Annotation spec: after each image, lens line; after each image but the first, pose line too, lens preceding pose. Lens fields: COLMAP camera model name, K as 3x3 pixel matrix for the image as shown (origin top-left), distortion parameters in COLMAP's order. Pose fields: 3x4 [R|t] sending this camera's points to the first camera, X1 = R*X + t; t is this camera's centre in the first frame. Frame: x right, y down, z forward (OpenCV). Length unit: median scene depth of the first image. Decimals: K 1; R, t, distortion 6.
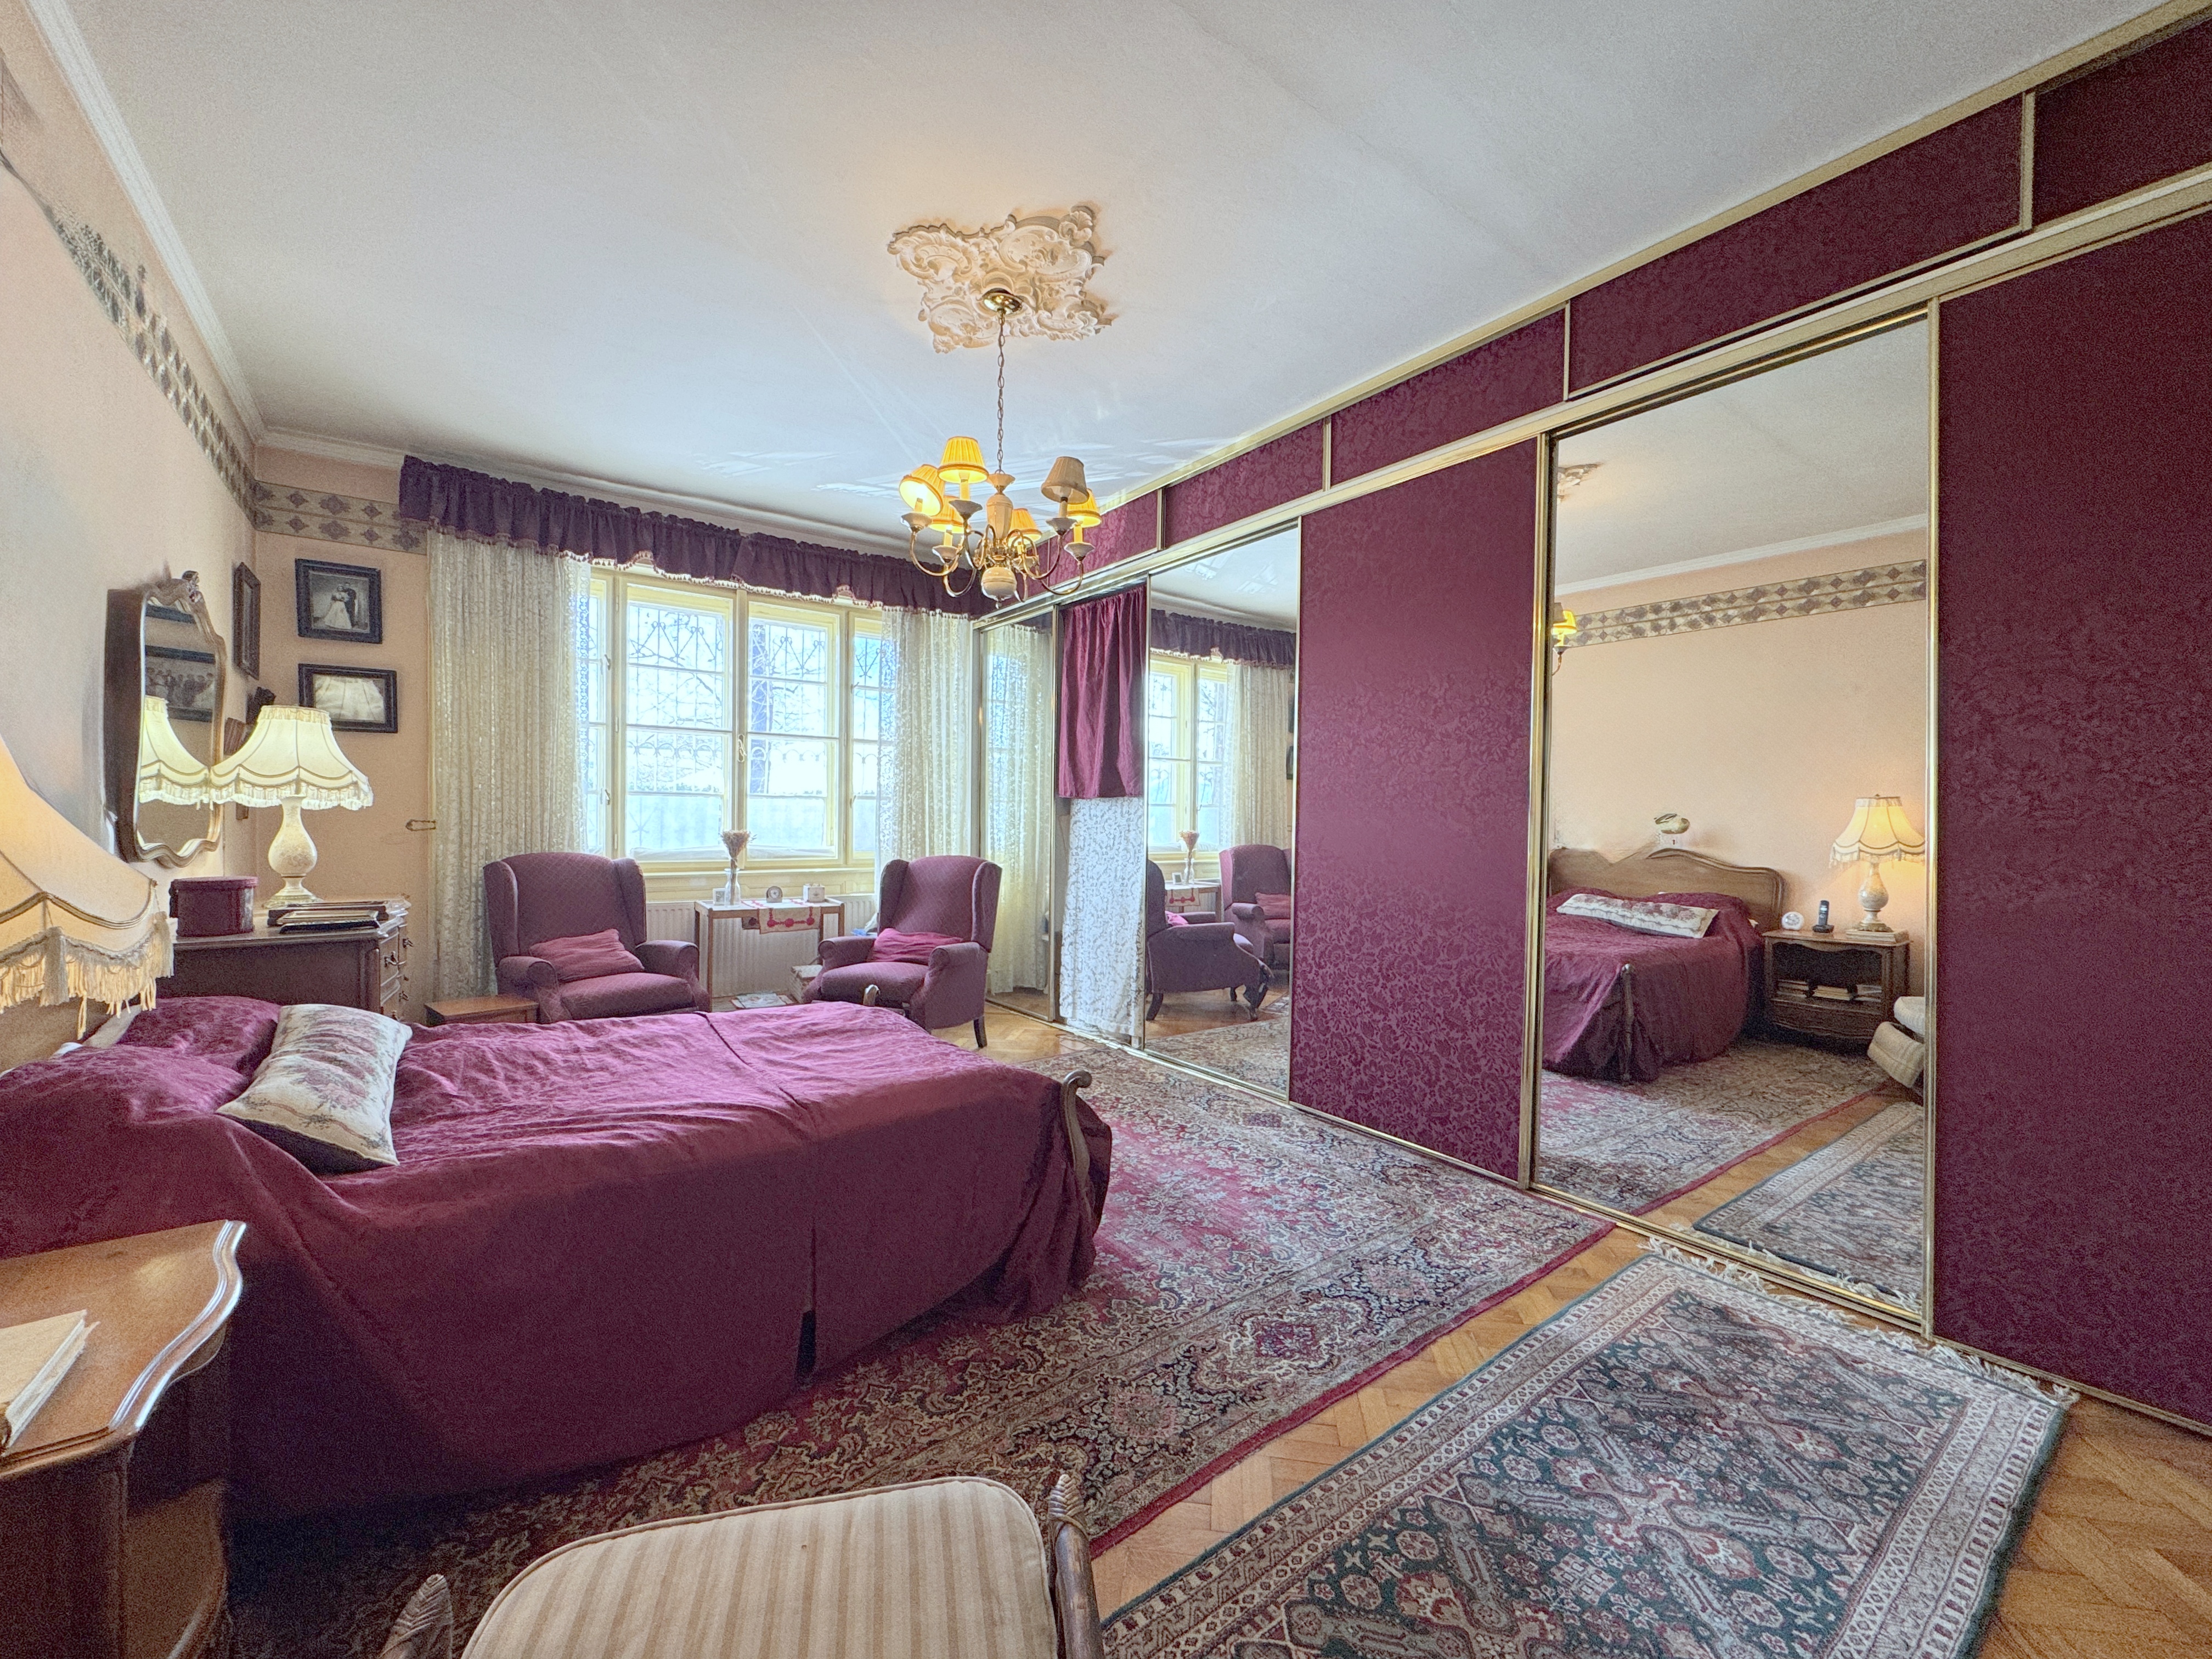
lens RADIAL K [[891.6, 0, 1107.8], [0, 891.6, 826.1], [0, 0, 1]] dist [-0.000441, 0.000022]
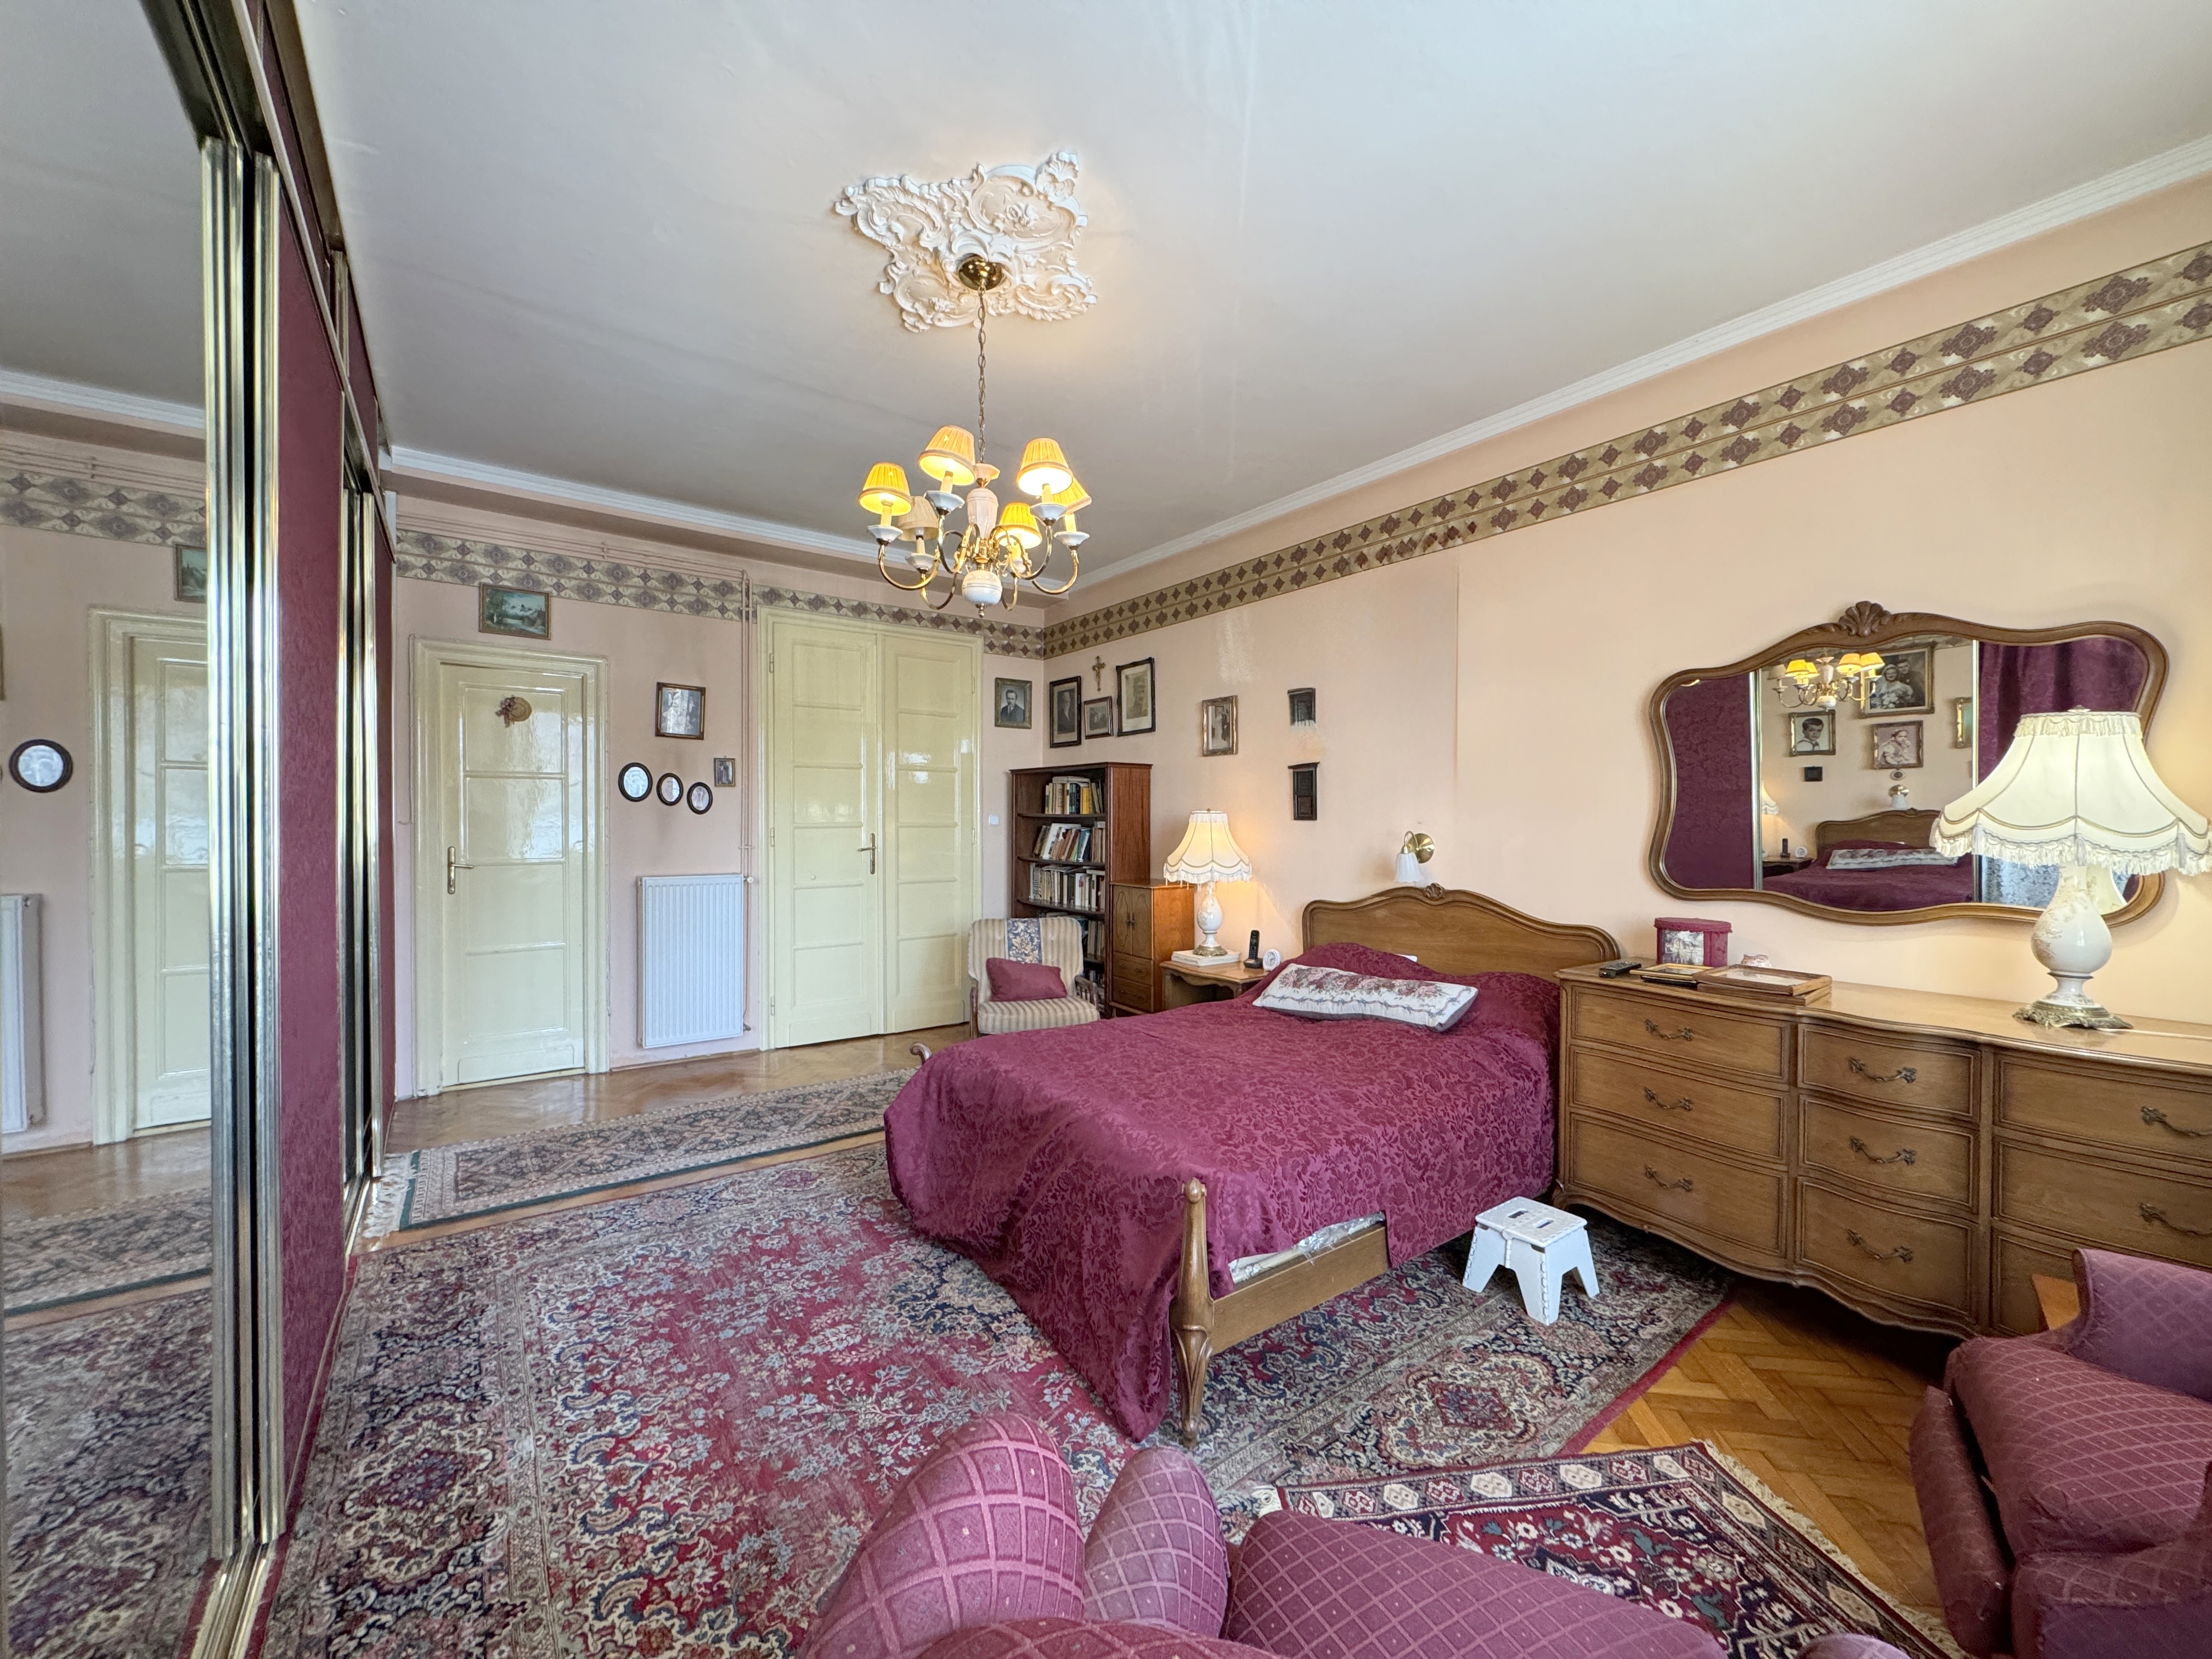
lens RADIAL K [[891.6, 0, 1107.9], [0, 891.6, 829.7], [0, 0, 1]] dist [-0.000441, 0.000022]
pose [[-0.999717, -0.022589, 0.007489, -0.241130], [-0.022472, 0.999629, 0.015362, -0.053416], [-0.007833, 0.015189, -0.999854, 1.778370]]
